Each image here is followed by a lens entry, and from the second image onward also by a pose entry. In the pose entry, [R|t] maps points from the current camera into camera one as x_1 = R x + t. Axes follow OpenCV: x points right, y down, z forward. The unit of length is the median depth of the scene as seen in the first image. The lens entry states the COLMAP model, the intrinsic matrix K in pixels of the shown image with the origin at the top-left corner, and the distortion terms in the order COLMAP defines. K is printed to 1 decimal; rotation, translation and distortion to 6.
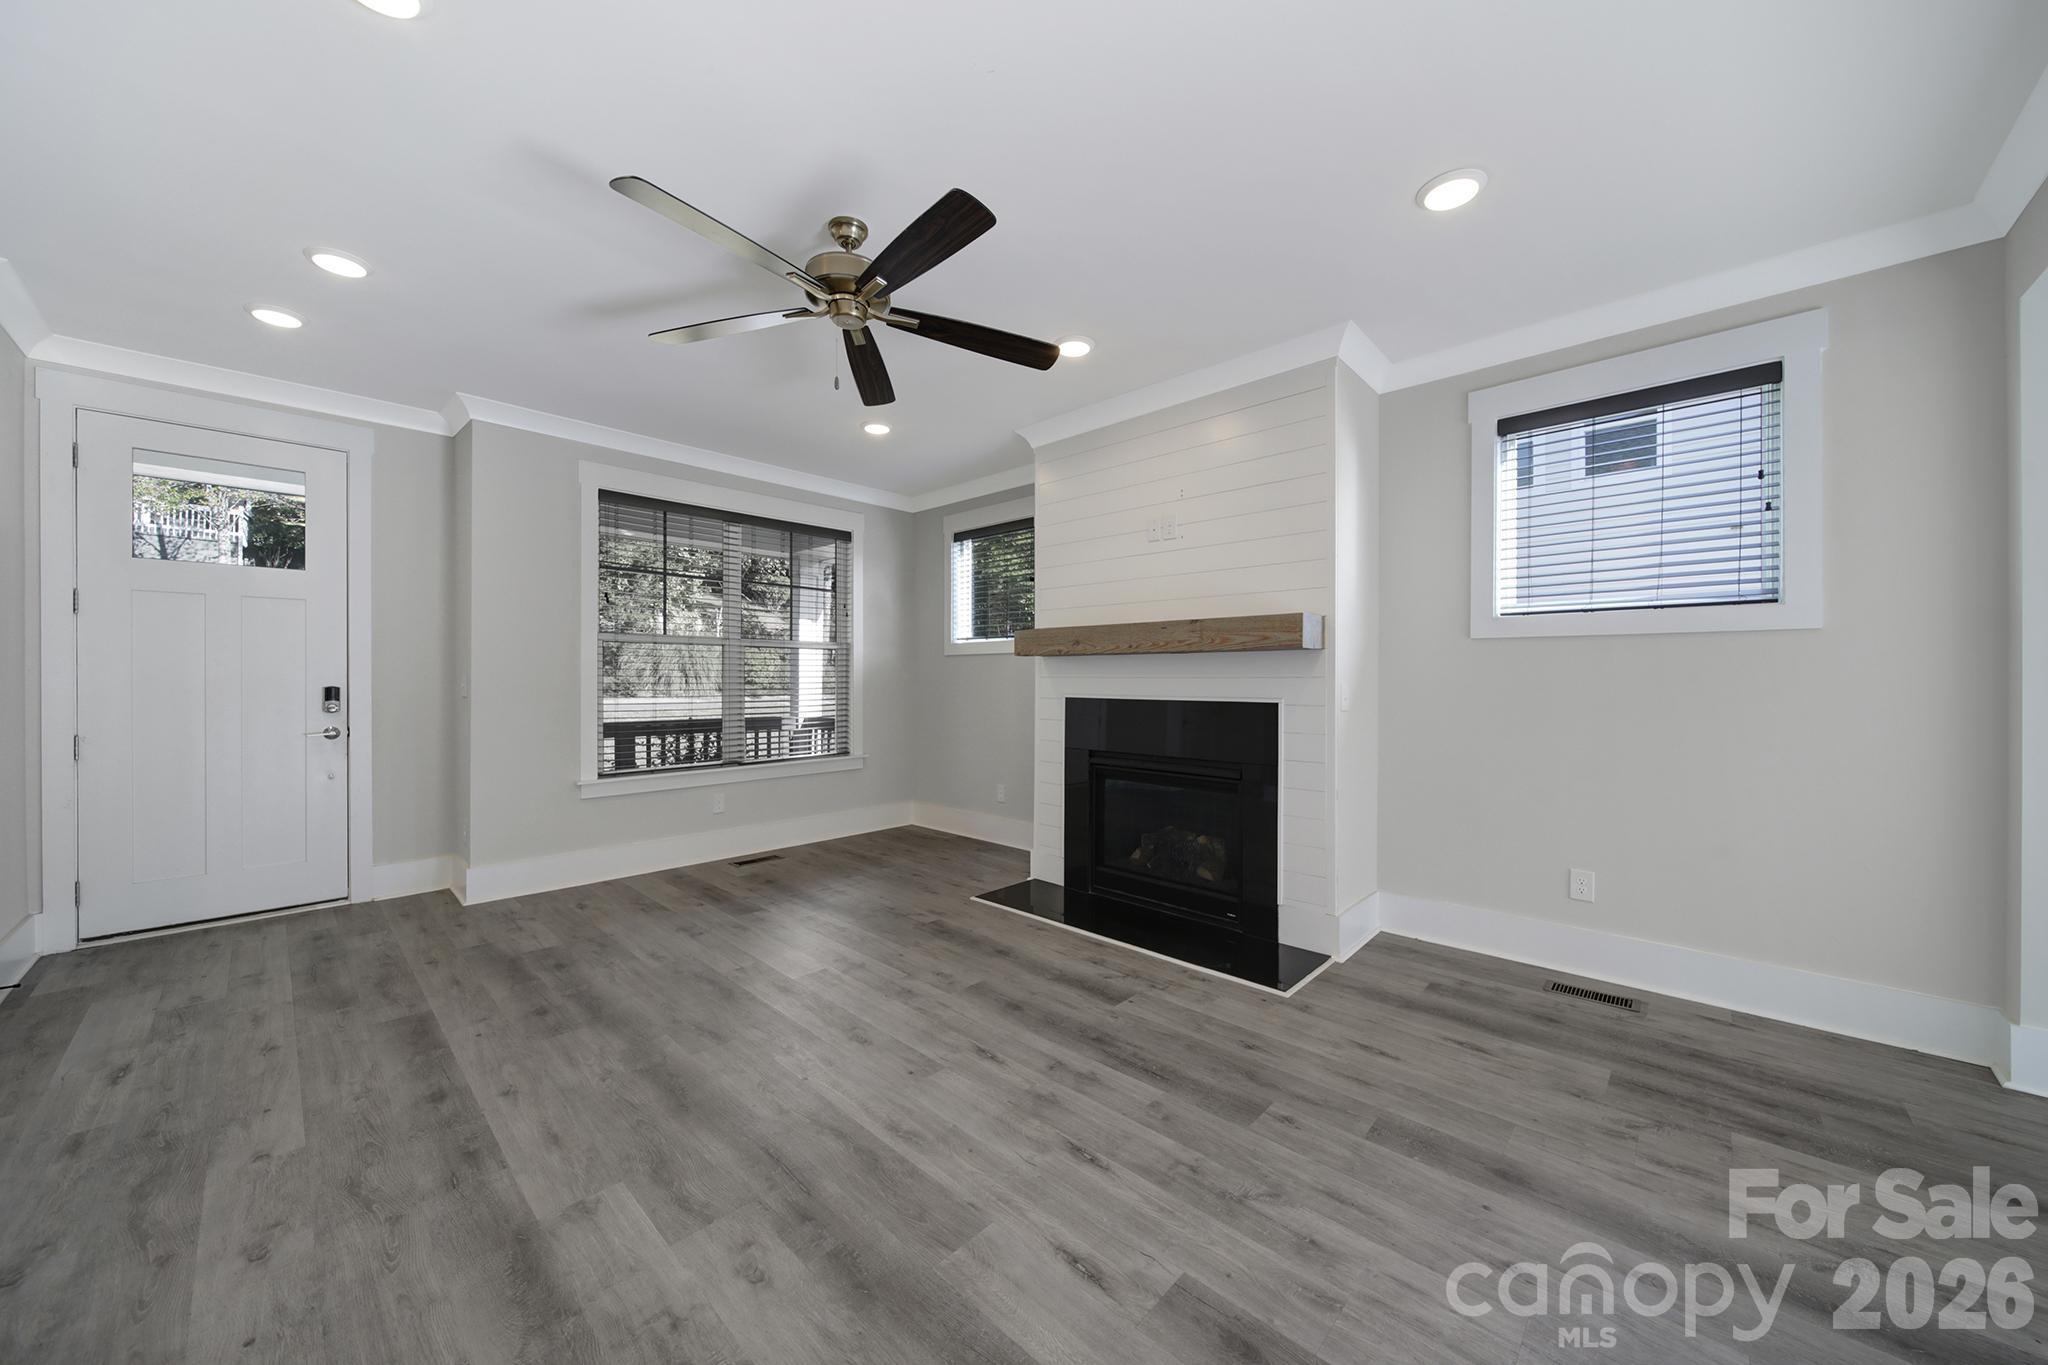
lens RADIAL K [[712.7, 0, 1024.0], [0, 712.7, 682.5], [0, 0, 1]] dist [-0.000464, 0.000021]
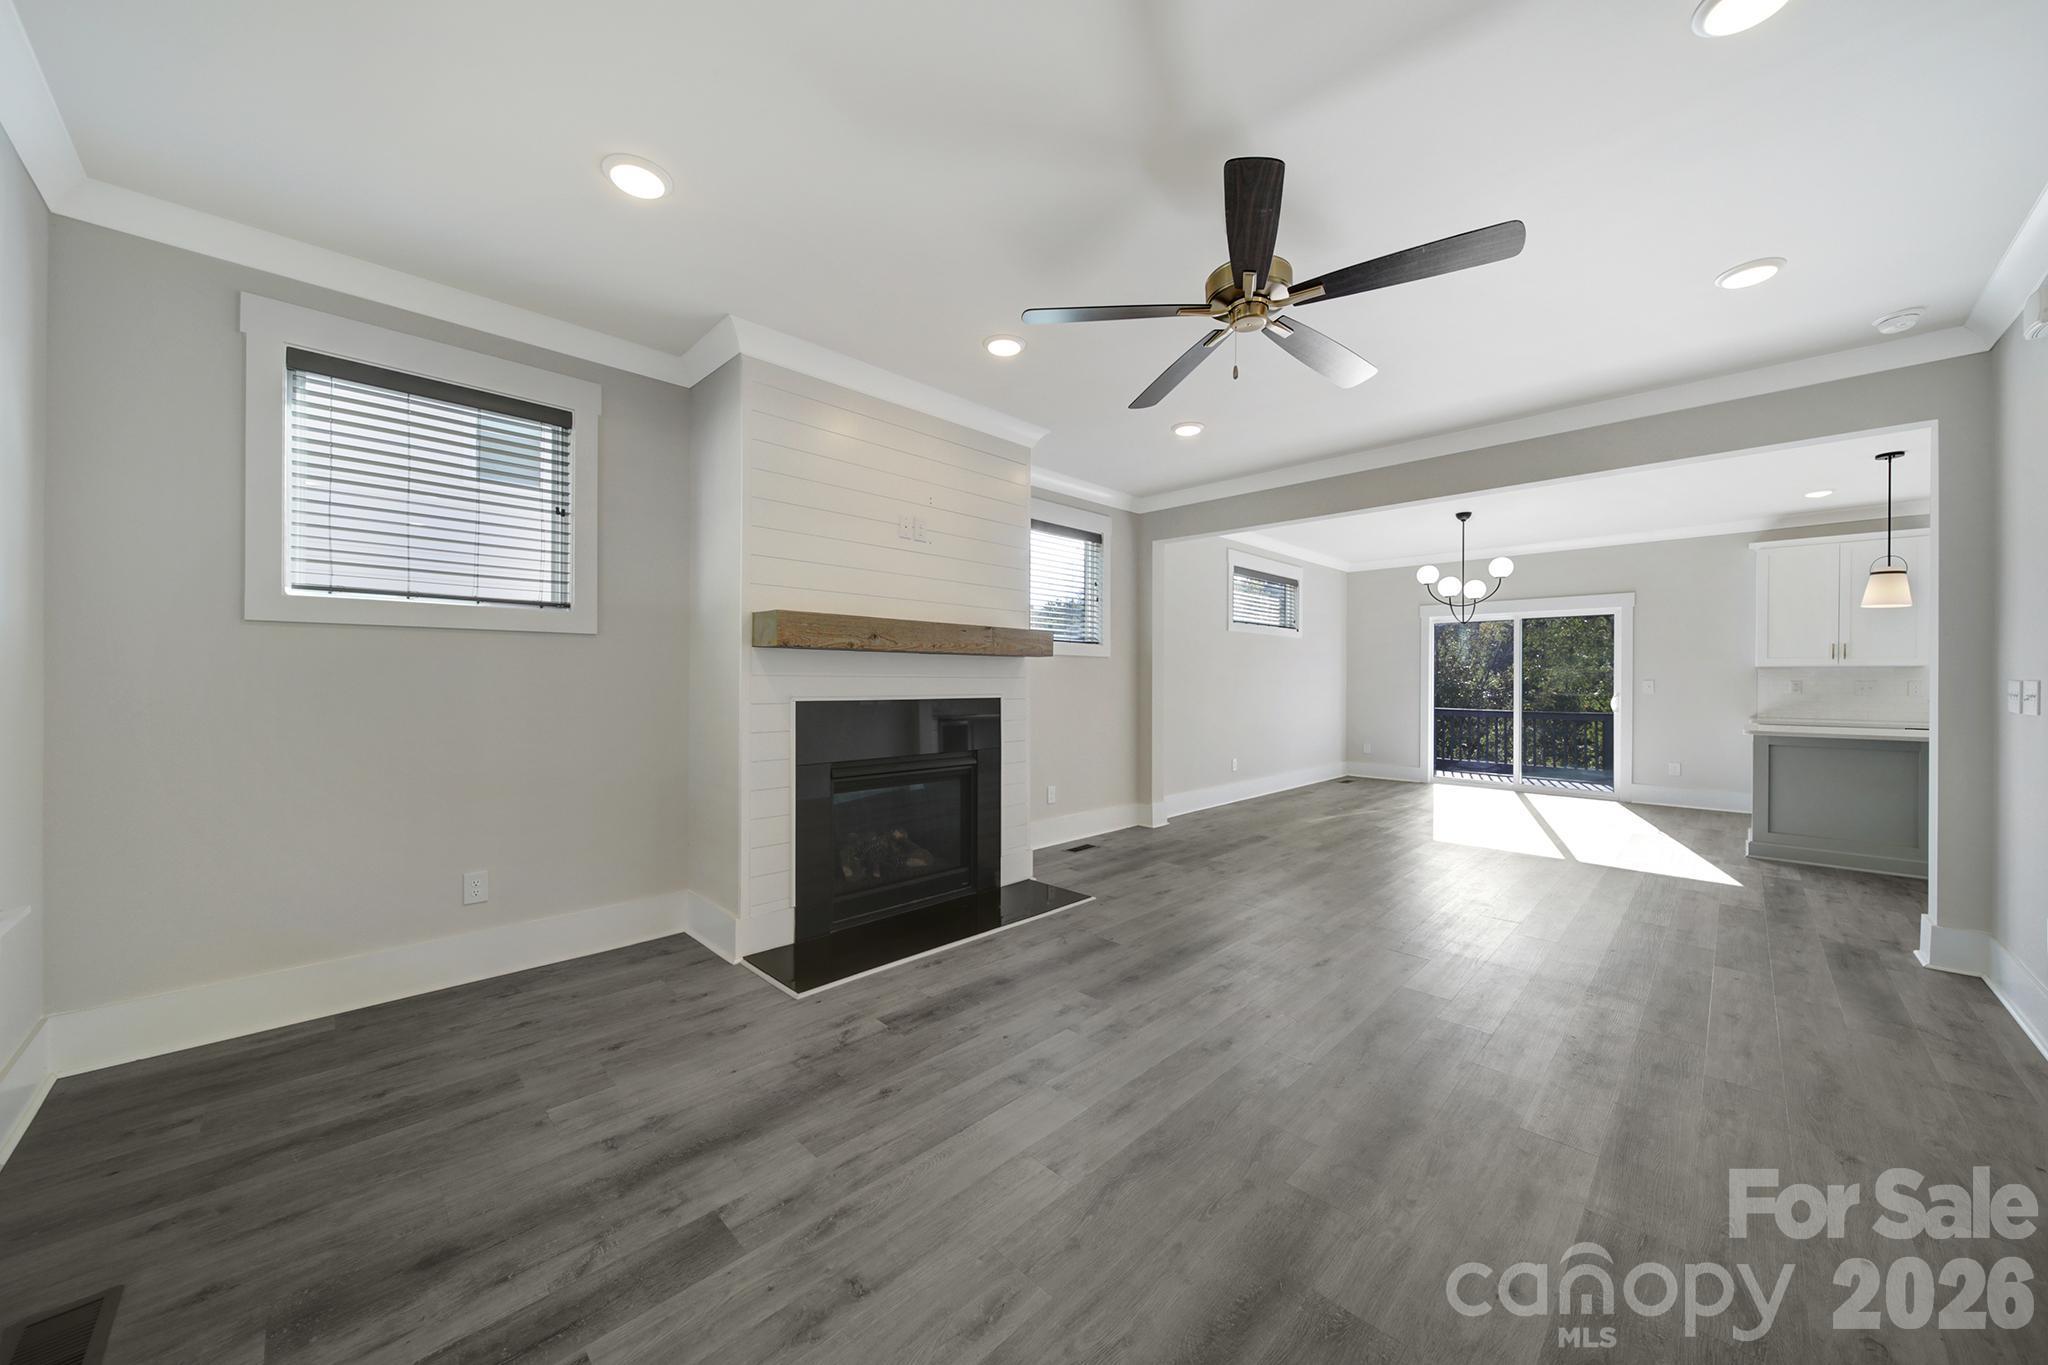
lens RADIAL K [[720.6, 0, 1011.6], [0, 720.6, 681.3], [0, 0, 1]] dist [0.005895, -0.000045]
pose [[0.038063, -0.006000, 0.999257, -0.913794], [-0.003537, 0.999975, 0.006139, -0.008557], [-0.999269, -0.003768, 0.038040, 0.925063]]
